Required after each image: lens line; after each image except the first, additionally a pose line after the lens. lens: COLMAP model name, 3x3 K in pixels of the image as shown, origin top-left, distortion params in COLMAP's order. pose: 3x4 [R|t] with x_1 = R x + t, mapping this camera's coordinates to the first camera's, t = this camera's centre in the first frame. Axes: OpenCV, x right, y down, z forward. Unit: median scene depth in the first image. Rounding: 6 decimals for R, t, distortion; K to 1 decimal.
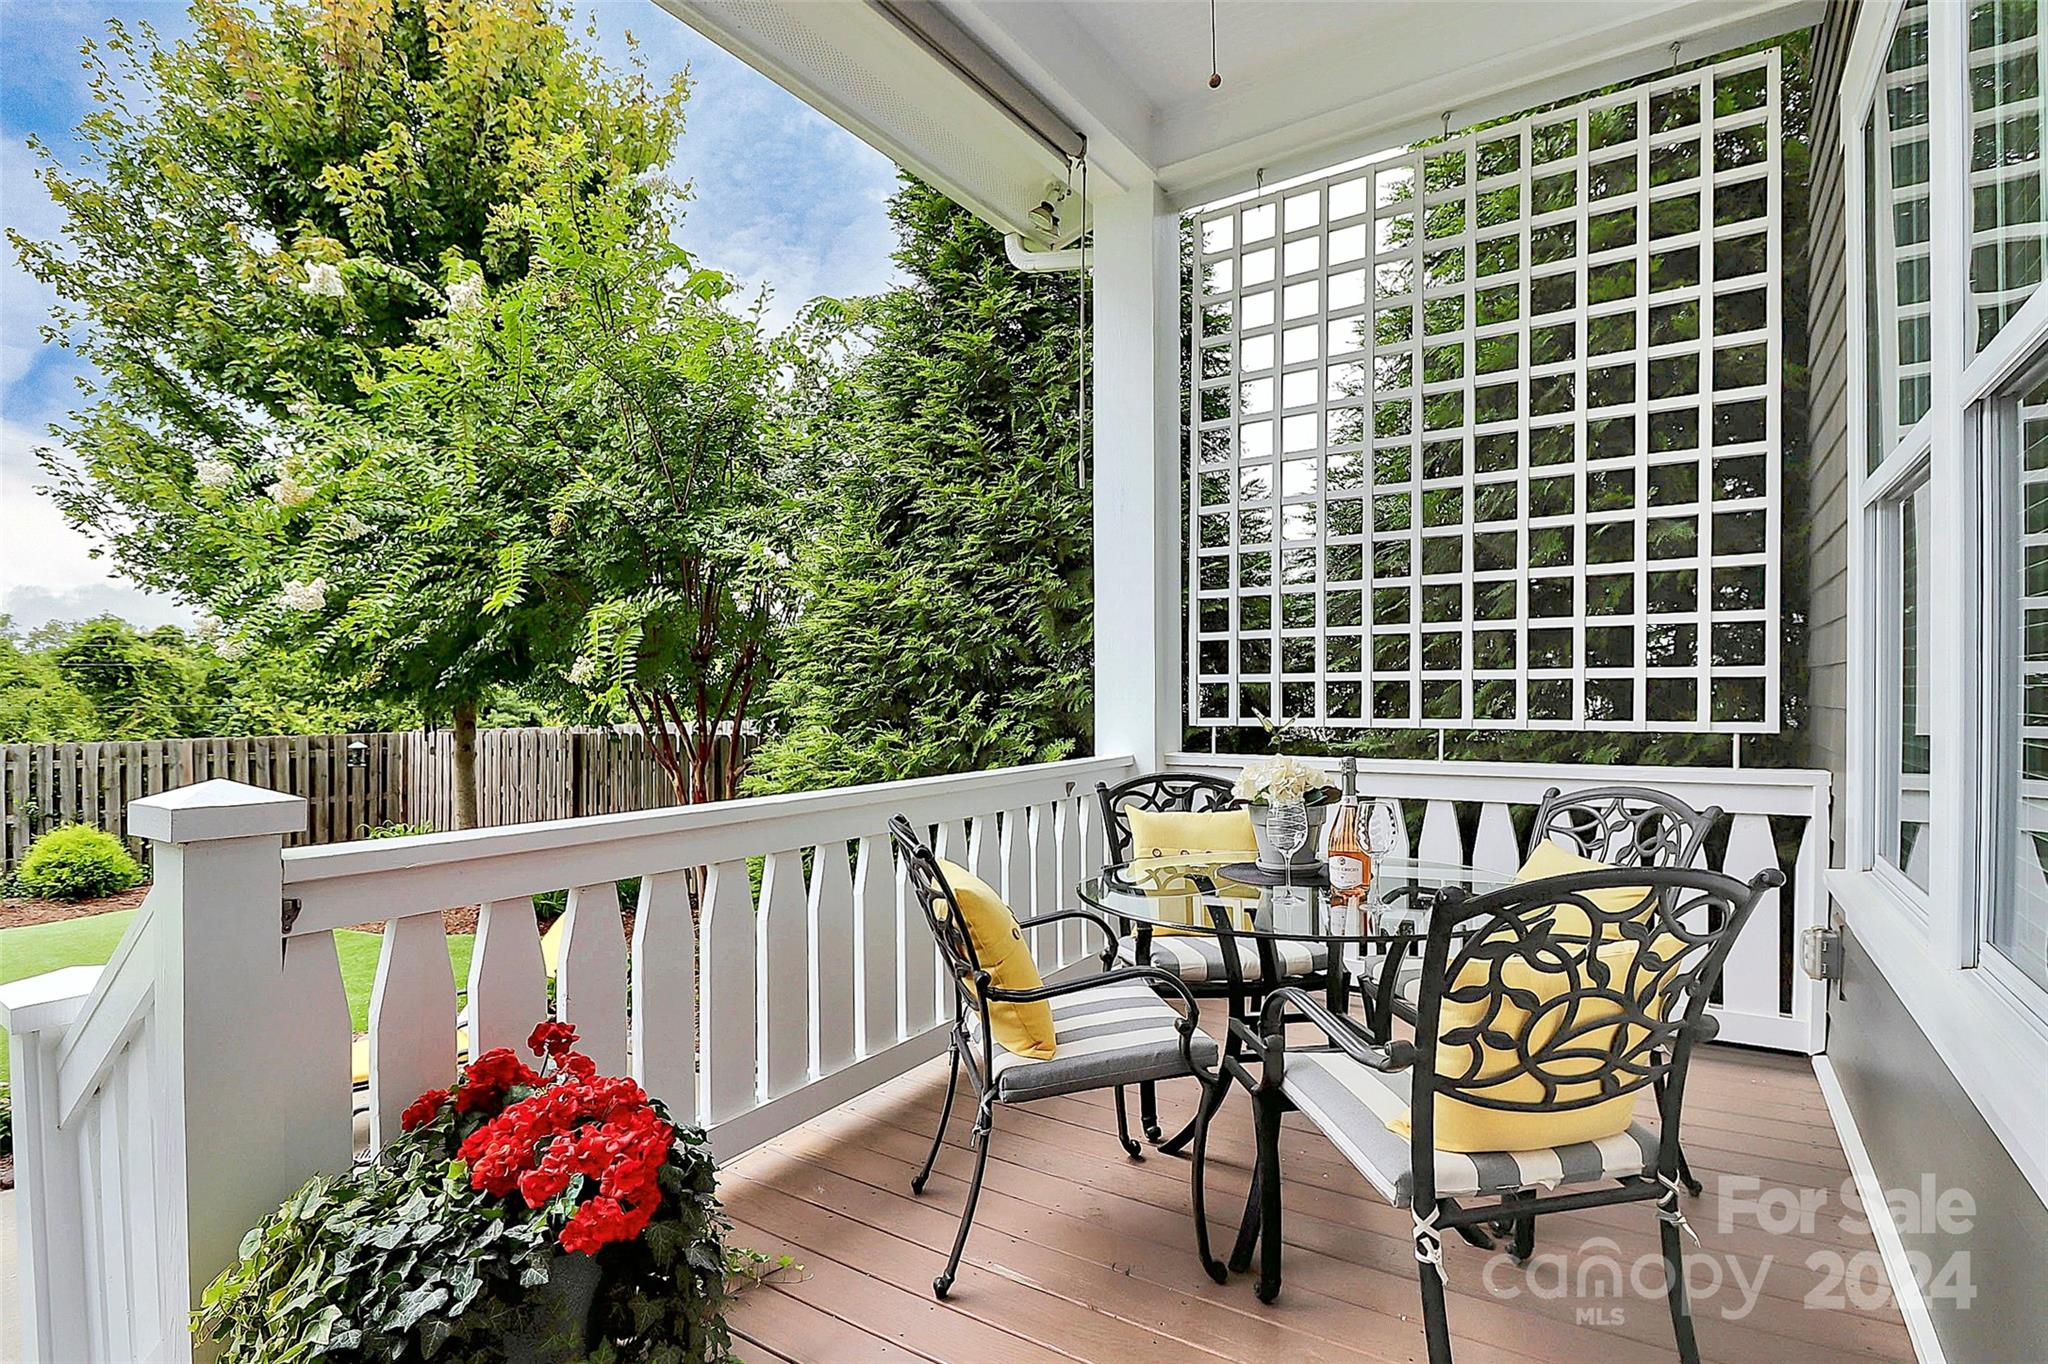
lens RADIAL K [[984.1, 0, 1014.9], [0, 984.1, 695.4], [0, 0, 1]] dist [-0.012314, -0.000902]
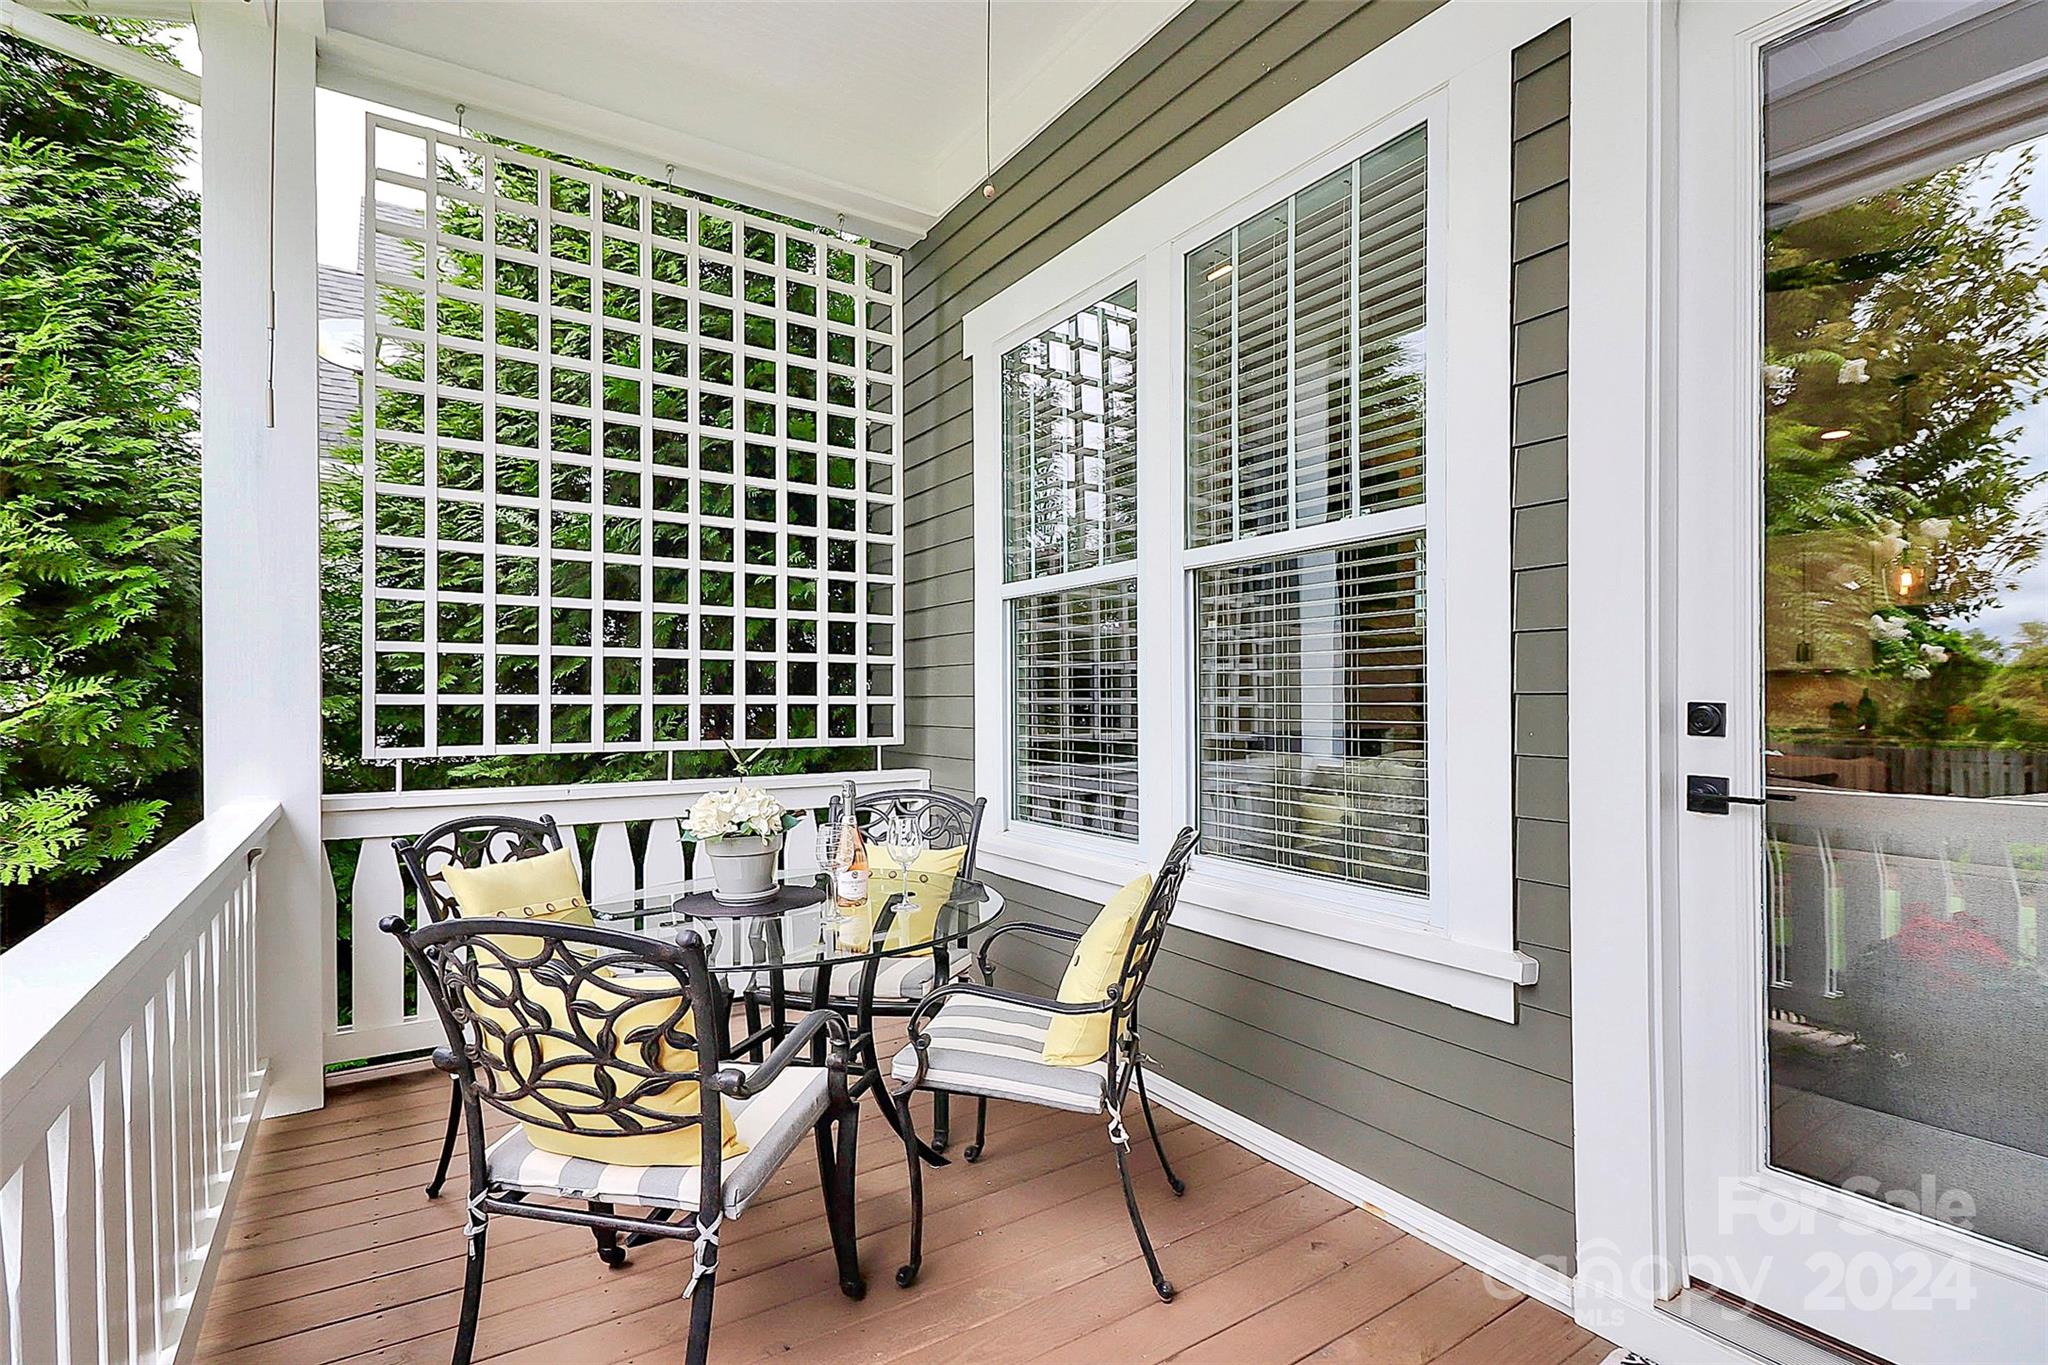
lens RADIAL K [[984.1, 0, 1014.9], [0, 984.1, 695.9], [0, 0, 1]] dist [-0.012314, -0.000902]
pose [[0.398500, 0.018849, 0.916975, -0.367534], [0.005287, 0.999725, -0.022848, 0.001564], [-0.917153, 0.013953, 0.398291, 0.240975]]
